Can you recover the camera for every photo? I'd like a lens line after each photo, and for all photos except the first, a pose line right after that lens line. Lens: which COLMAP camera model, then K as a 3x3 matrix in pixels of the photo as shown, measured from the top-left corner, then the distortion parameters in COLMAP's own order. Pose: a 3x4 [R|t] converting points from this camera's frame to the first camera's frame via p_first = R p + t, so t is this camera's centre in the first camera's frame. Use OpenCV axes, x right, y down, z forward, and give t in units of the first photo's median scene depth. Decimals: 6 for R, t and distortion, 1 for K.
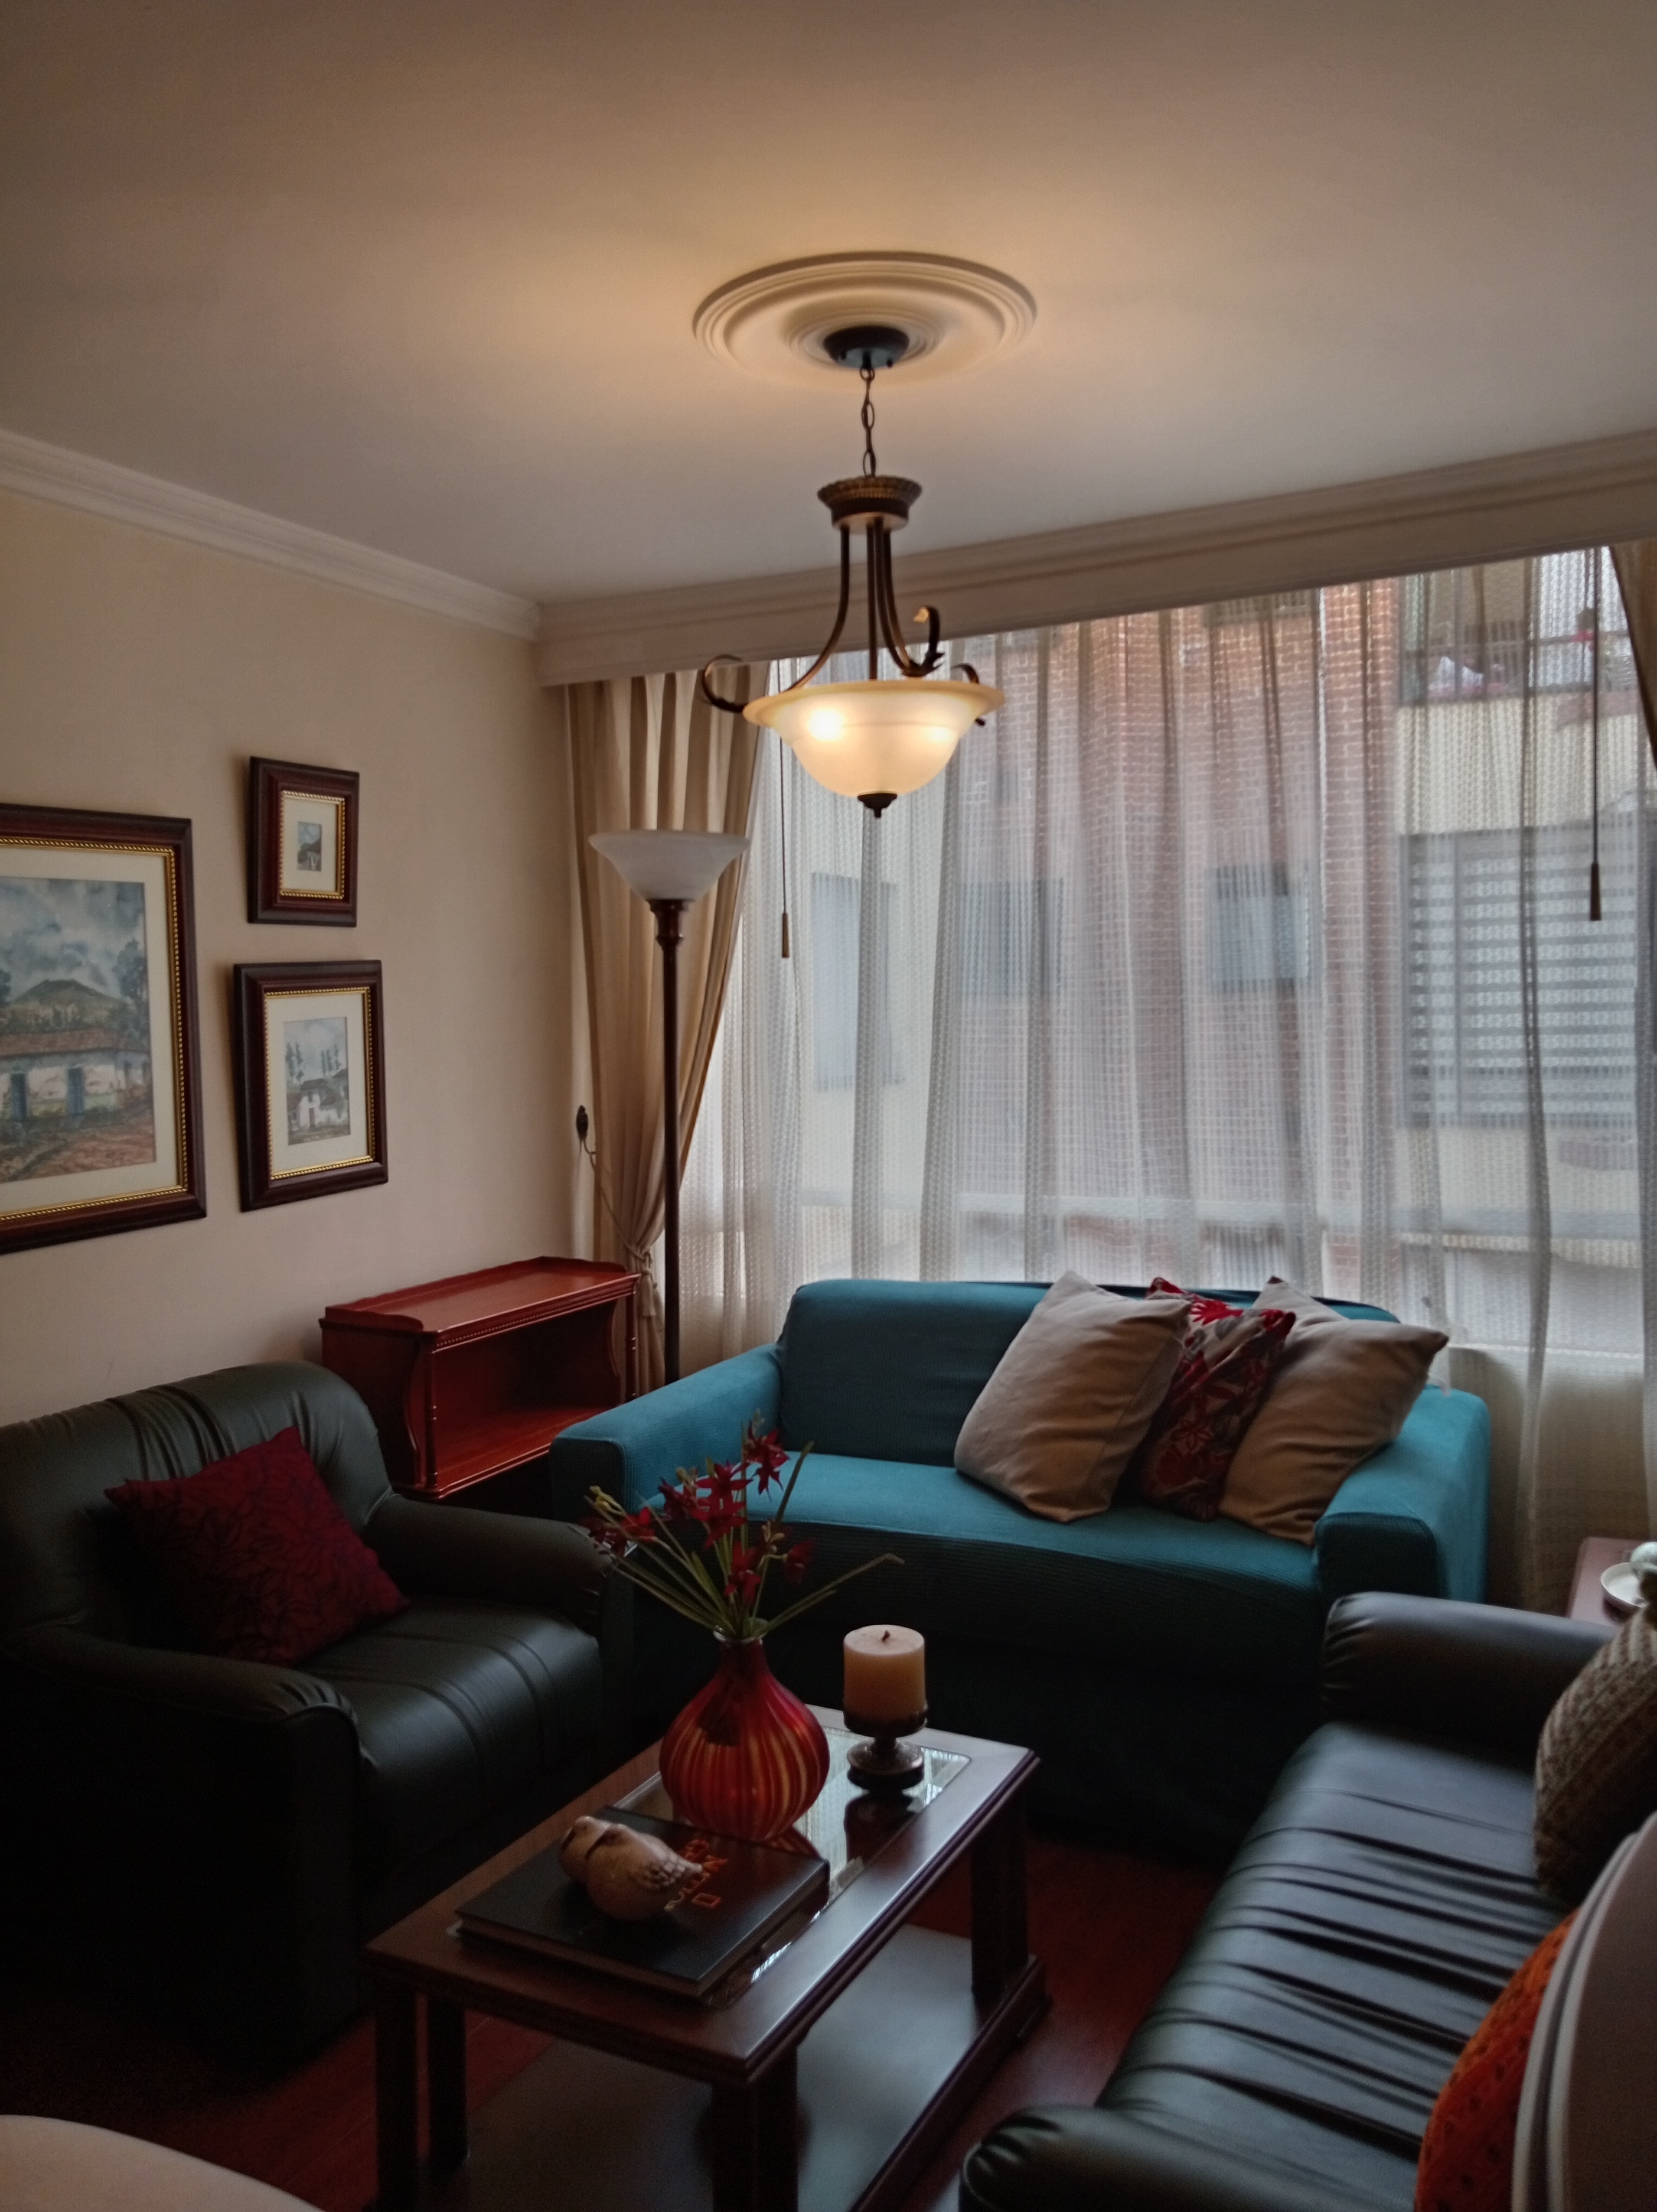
lens RADIAL K [[1745.3, 0, 812.2], [0, 1745.3, 1092.6], [0, 0, 1]] dist [0.056579, -0.082039]
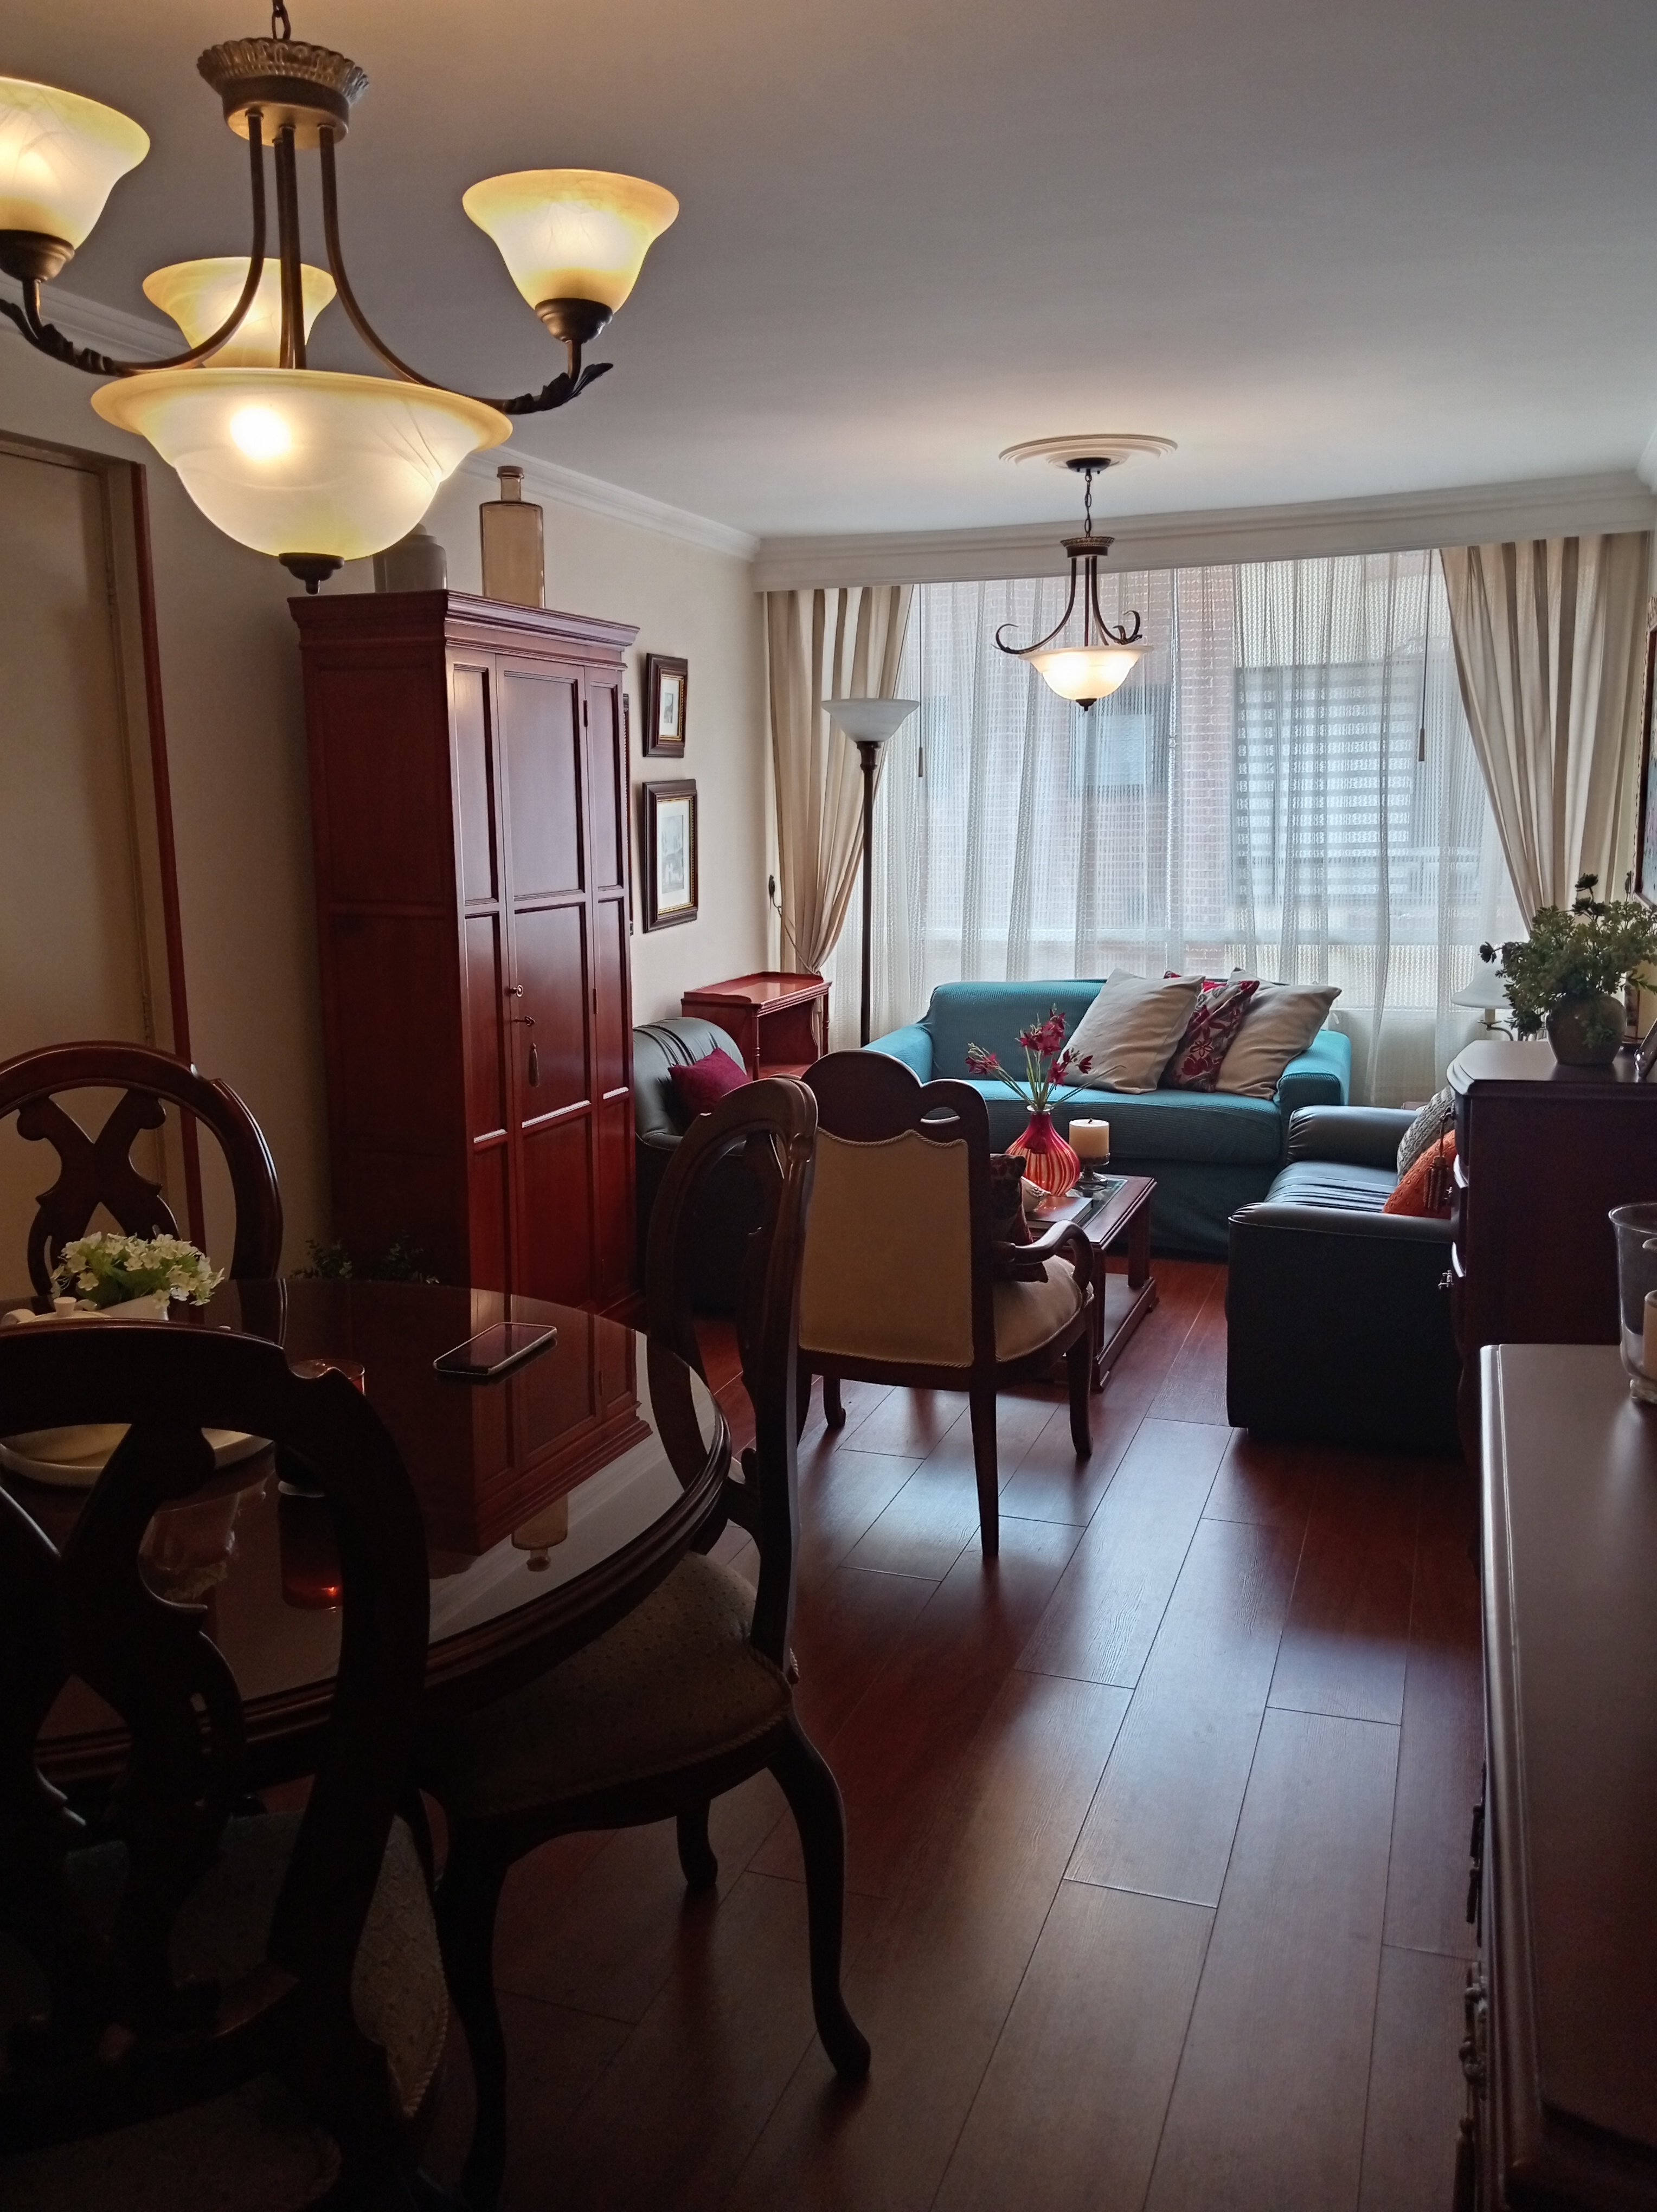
lens RADIAL K [[1745.3, 0, 824.2], [0, 1745.3, 1104.4], [0, 0, 1]] dist [0.056579, -0.082039]
pose [[0.990437, -0.016902, 0.136929, -0.392815], [0.000435, 0.992845, 0.119412, 0.032081], [-0.137968, -0.118210, 0.983357, -0.692275]]
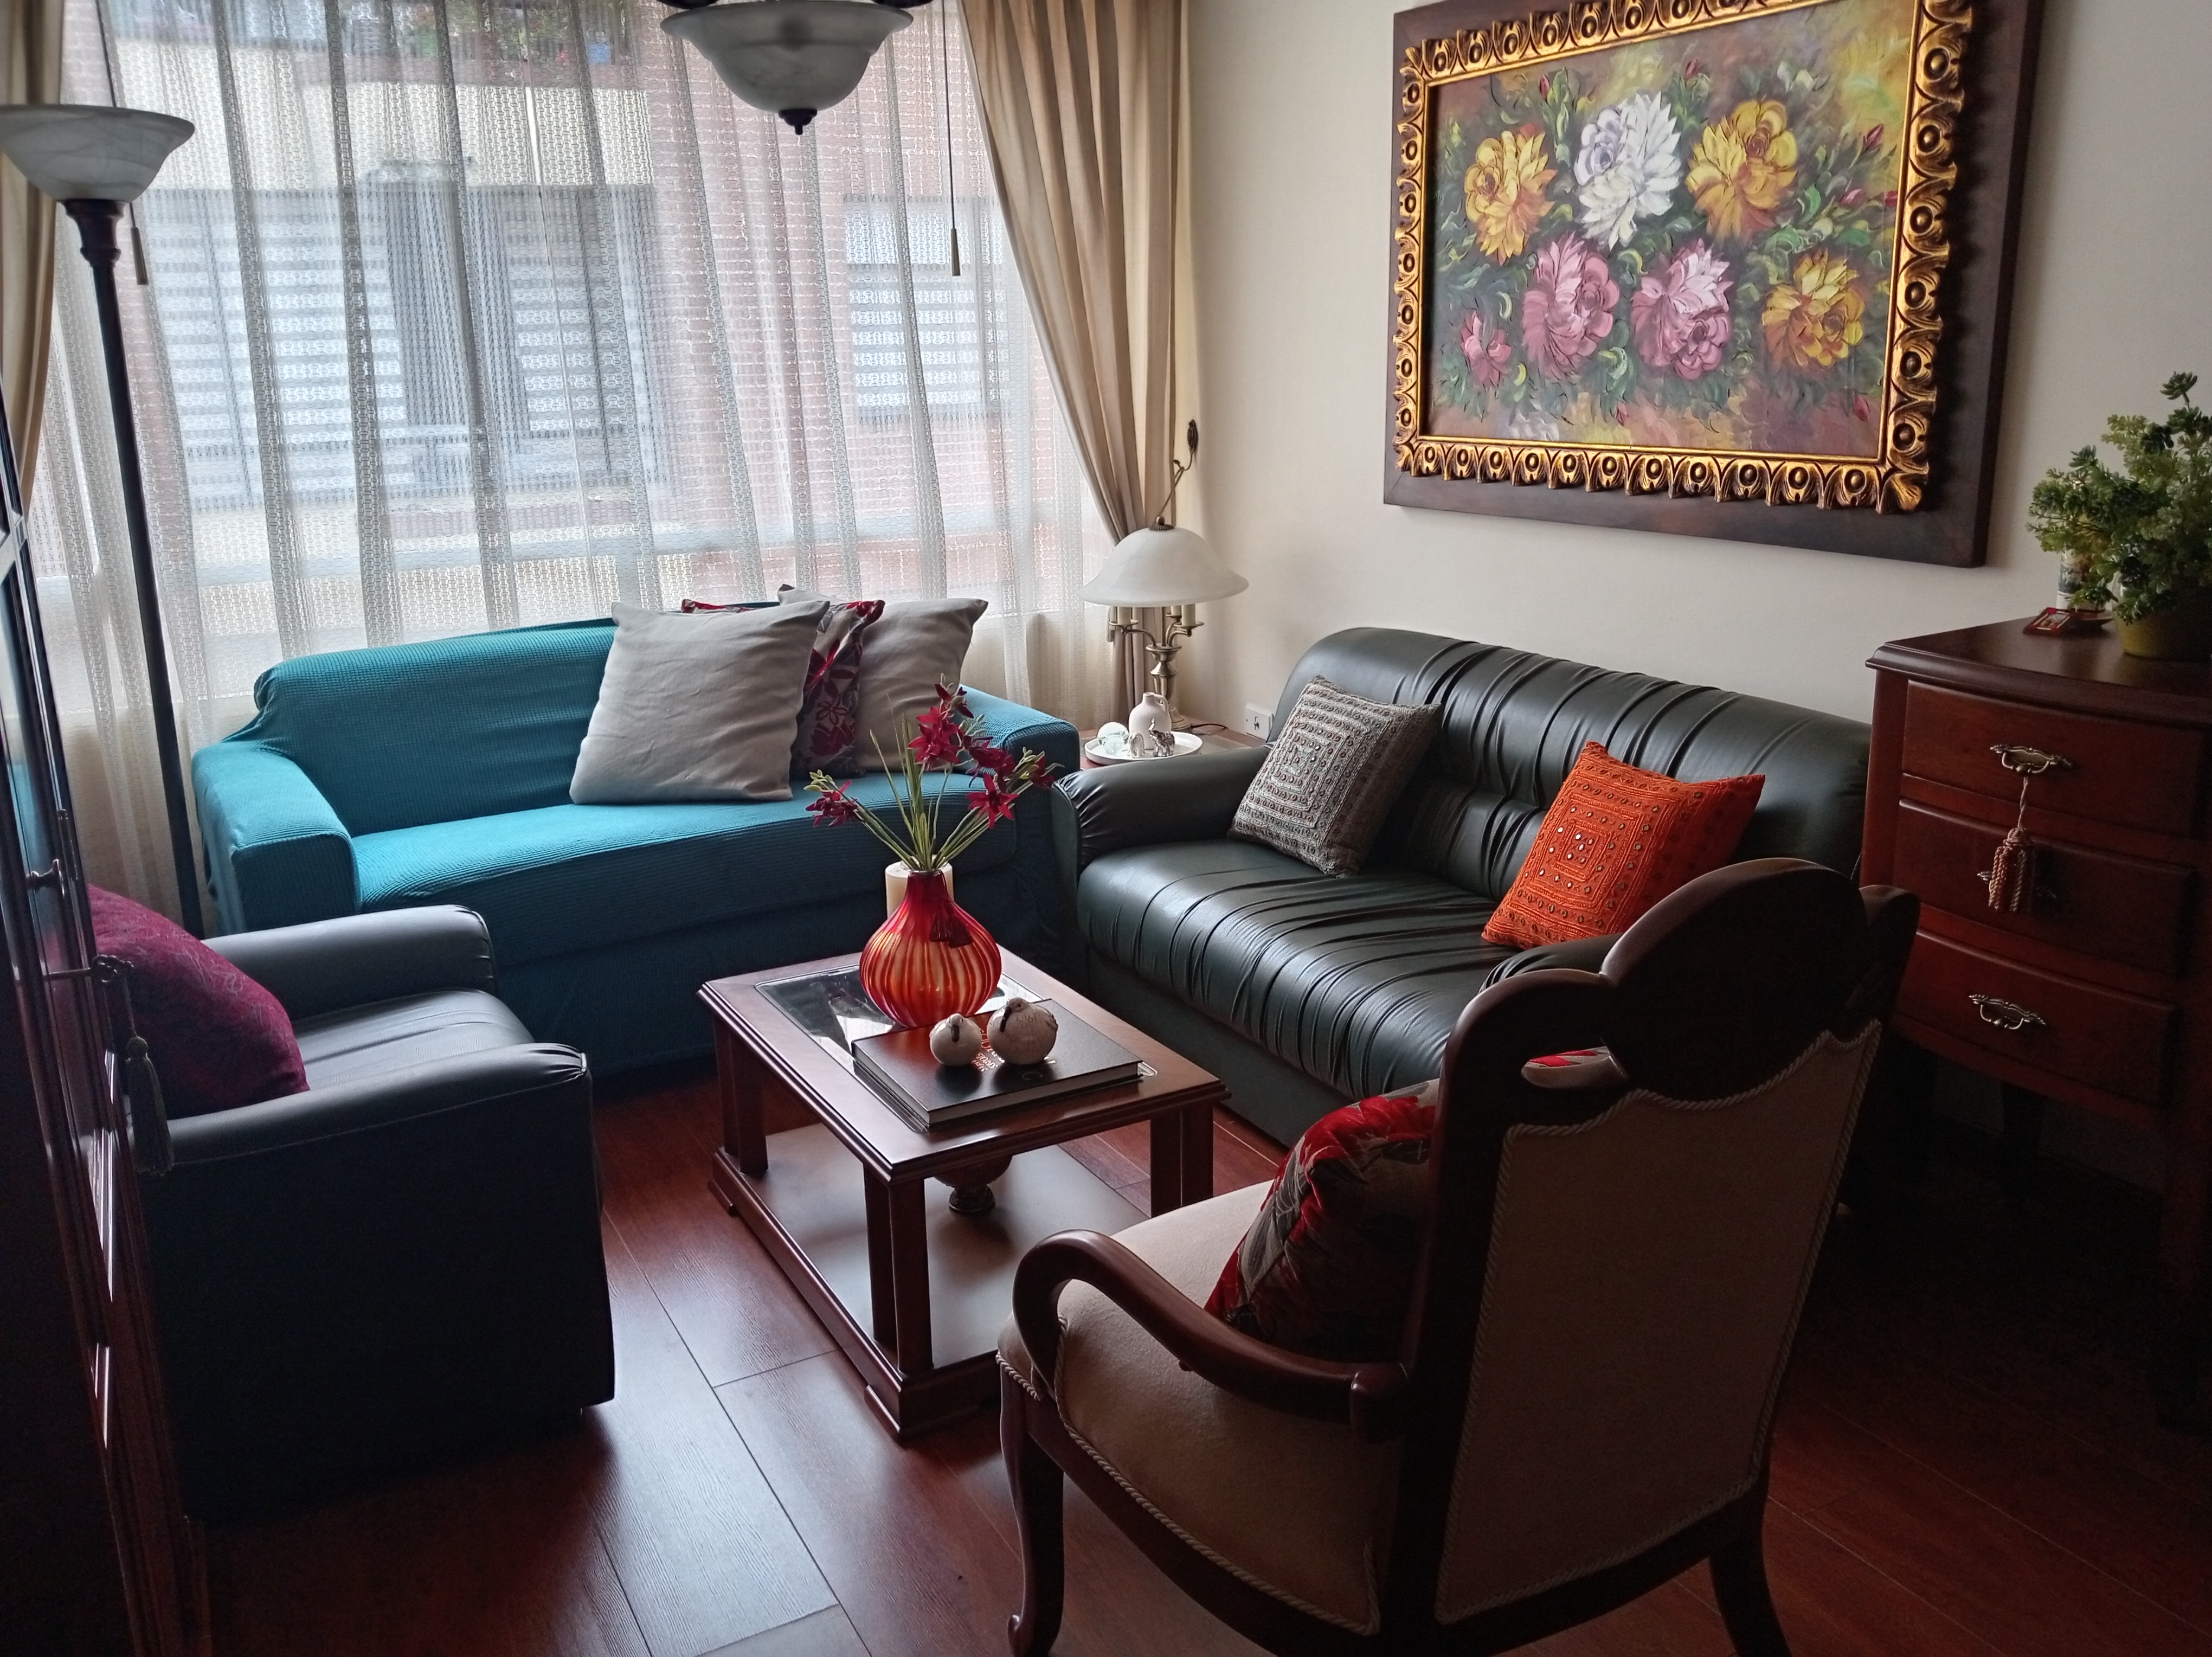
lens RADIAL K [[1745.3, 0, 1093.4], [0, 1745.3, 820.7], [0, 0, 1]] dist [0.056579, -0.082039]
pose [[0.562321, -0.205901, 0.800874, -0.596177], [0.055752, 0.975740, 0.211713, 0.024049], [-0.825037, -0.074400, 0.560159, 0.171731]]
